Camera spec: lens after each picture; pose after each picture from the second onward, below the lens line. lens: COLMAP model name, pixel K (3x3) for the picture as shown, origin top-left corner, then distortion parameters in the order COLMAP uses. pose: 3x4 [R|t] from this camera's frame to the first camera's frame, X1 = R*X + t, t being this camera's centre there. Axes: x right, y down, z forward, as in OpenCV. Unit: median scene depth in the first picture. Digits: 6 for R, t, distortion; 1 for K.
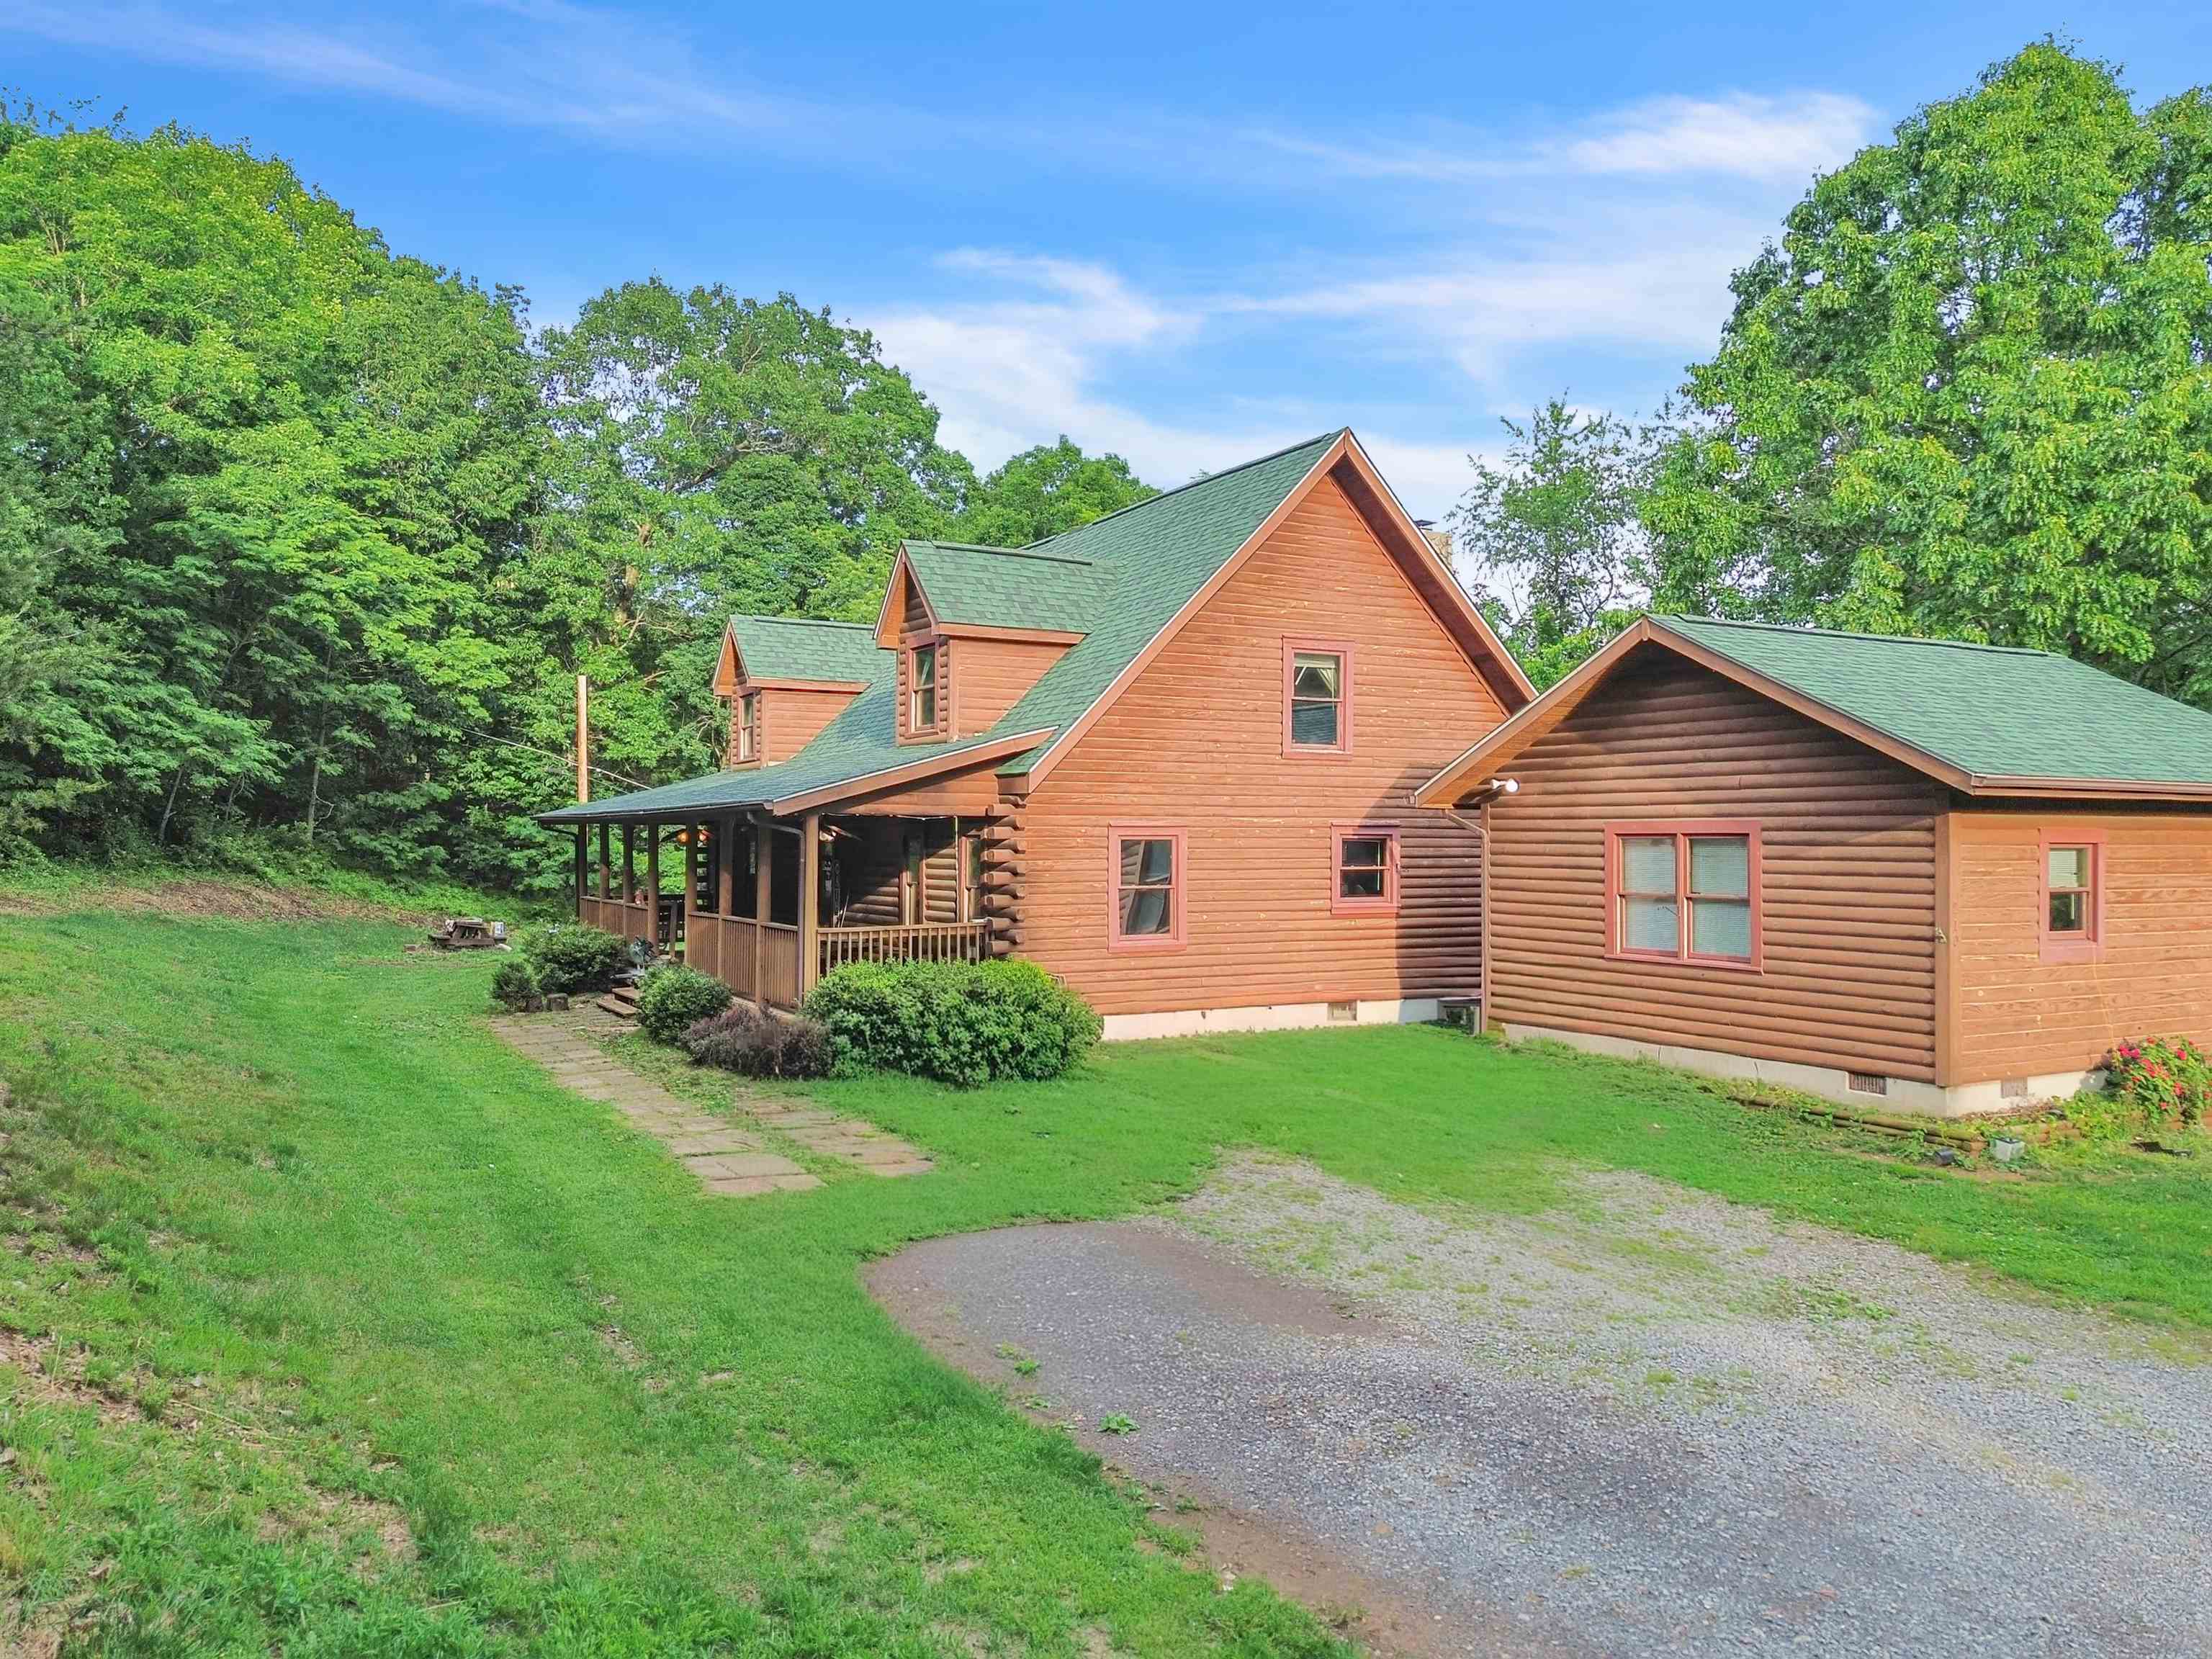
lens RADIAL K [[1595.9, 0, 1096.8], [0, 1595.9, 836.5], [0, 0, 1]] dist [0.103592, -0.099814]
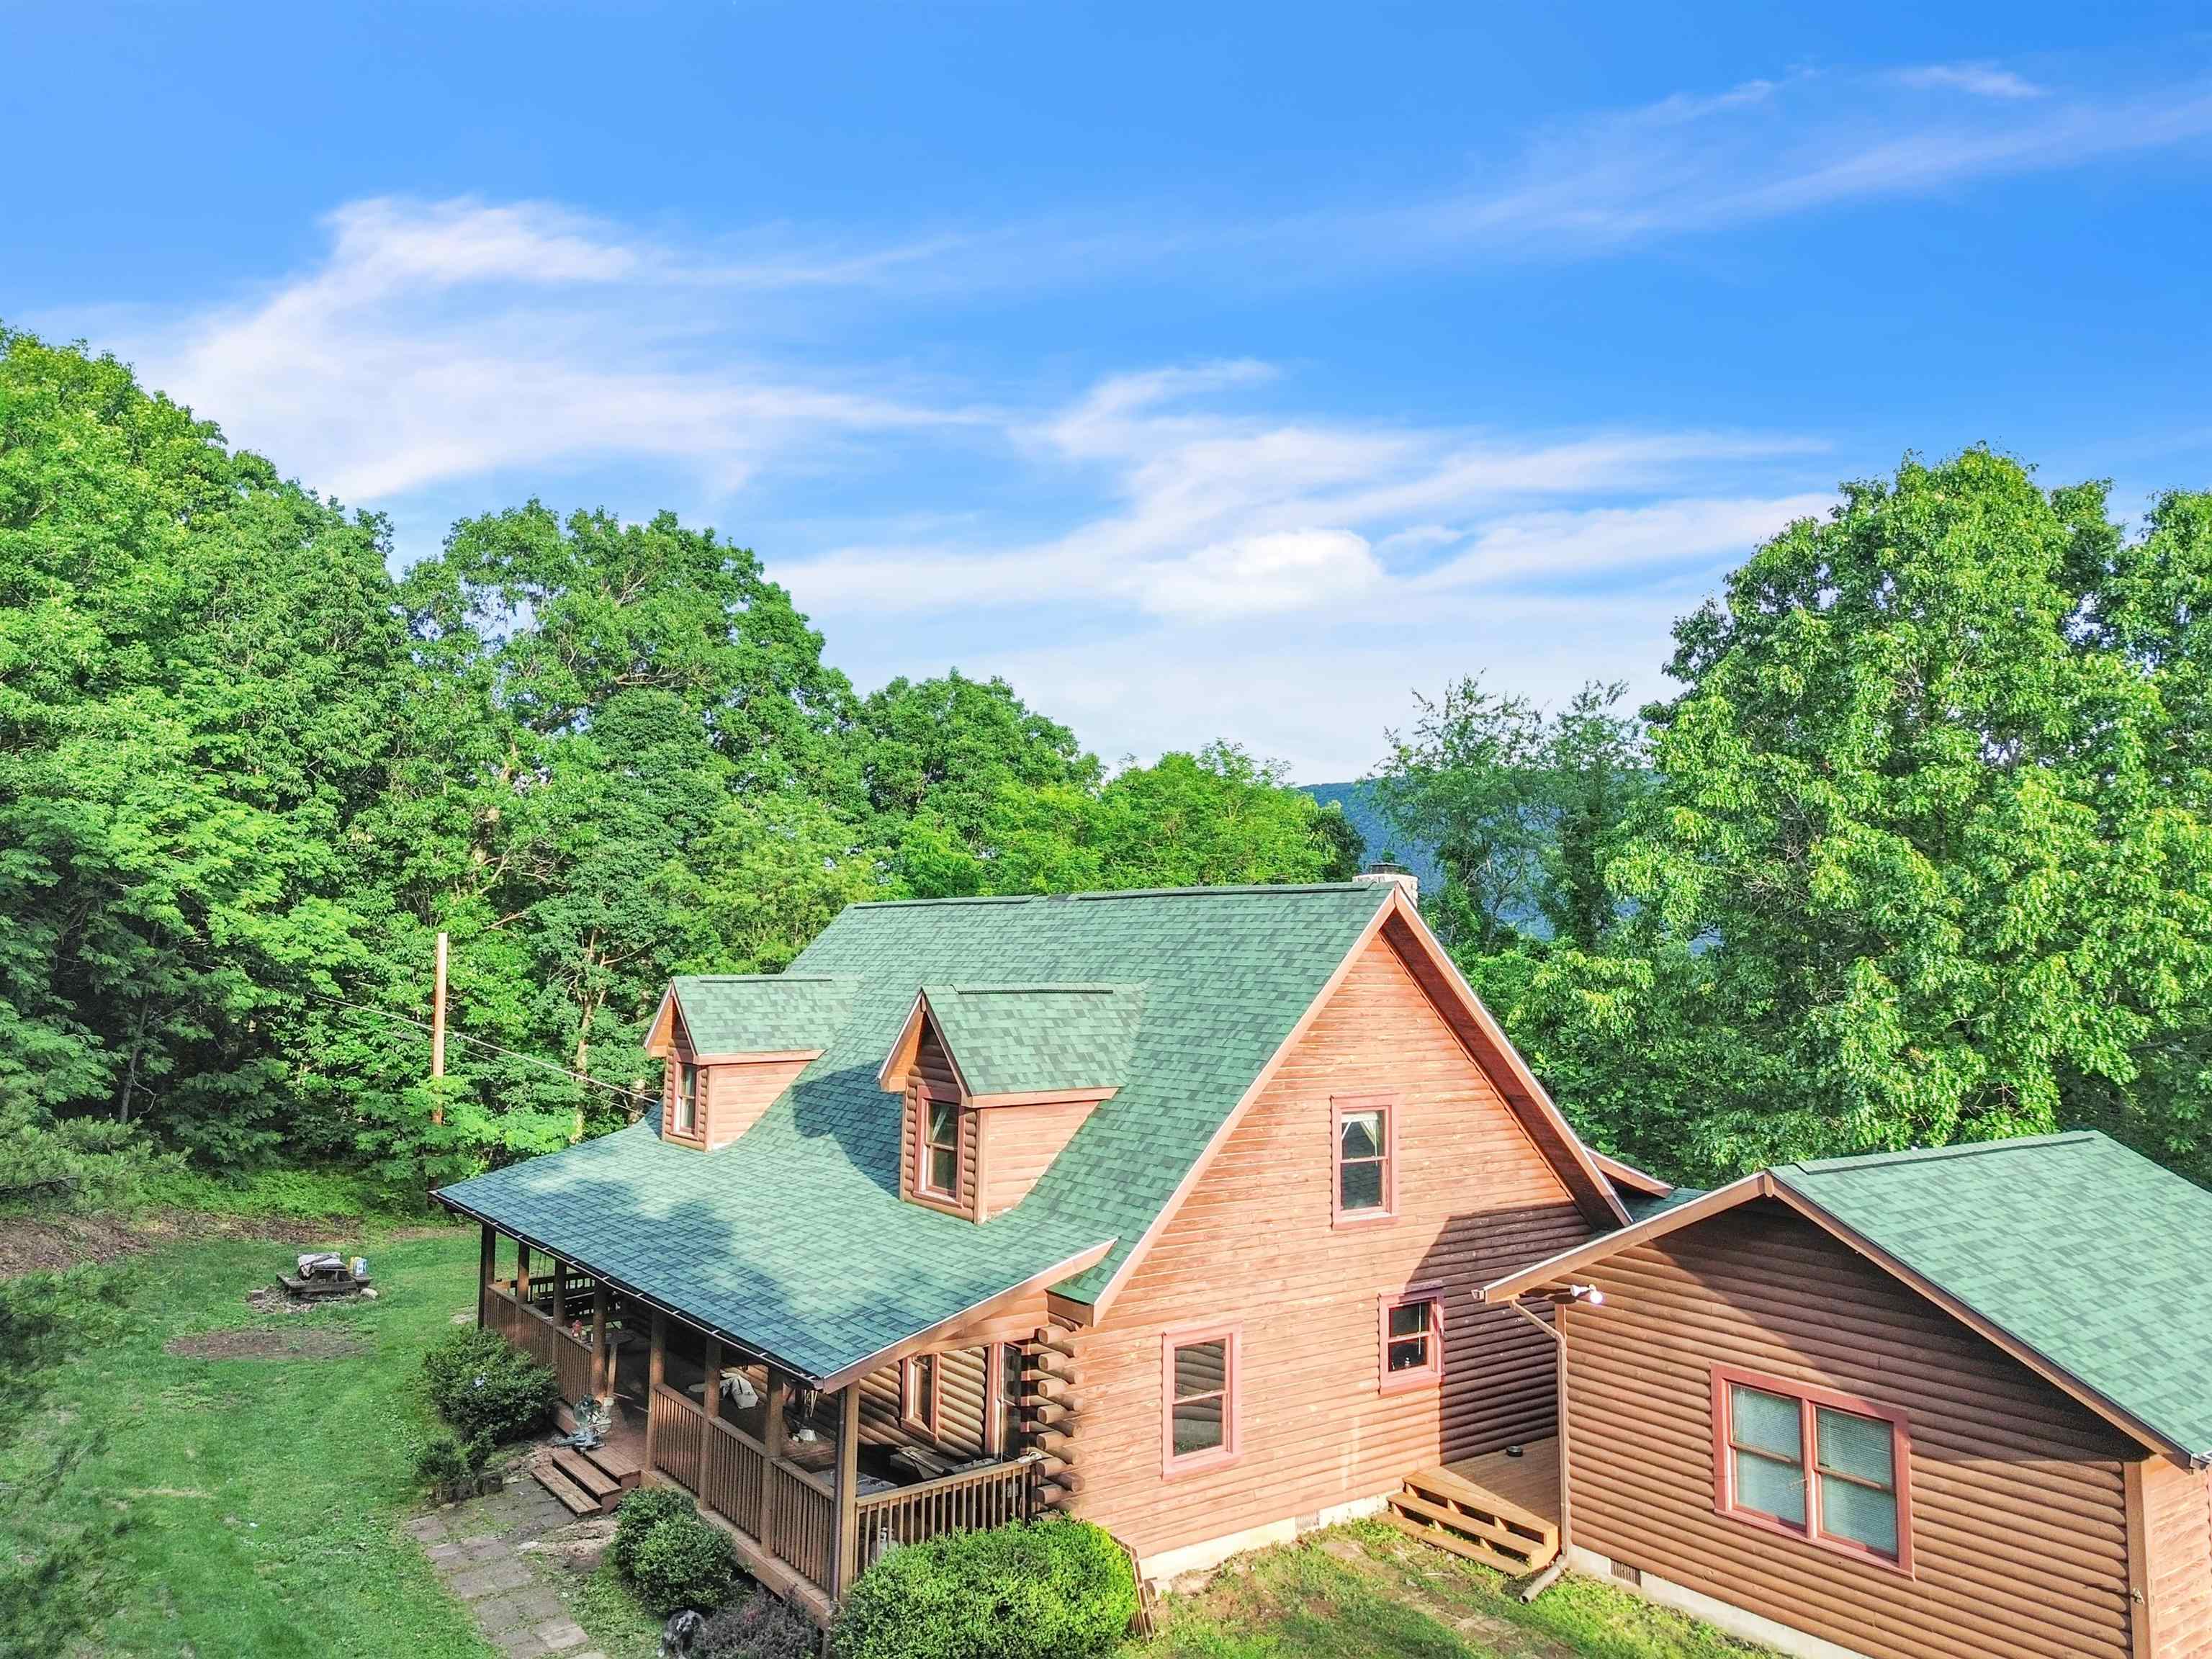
lens RADIAL K [[1595.9, 0, 1096.8], [0, 1595.9, 836.5], [0, 0, 1]] dist [0.103592, -0.099814]
pose [[0.992505, 0.014965, 0.121283, -0.074972], [-0.006612, 0.997596, -0.068982, -0.115950], [-0.122024, 0.067663, 0.990218, 0.038968]]
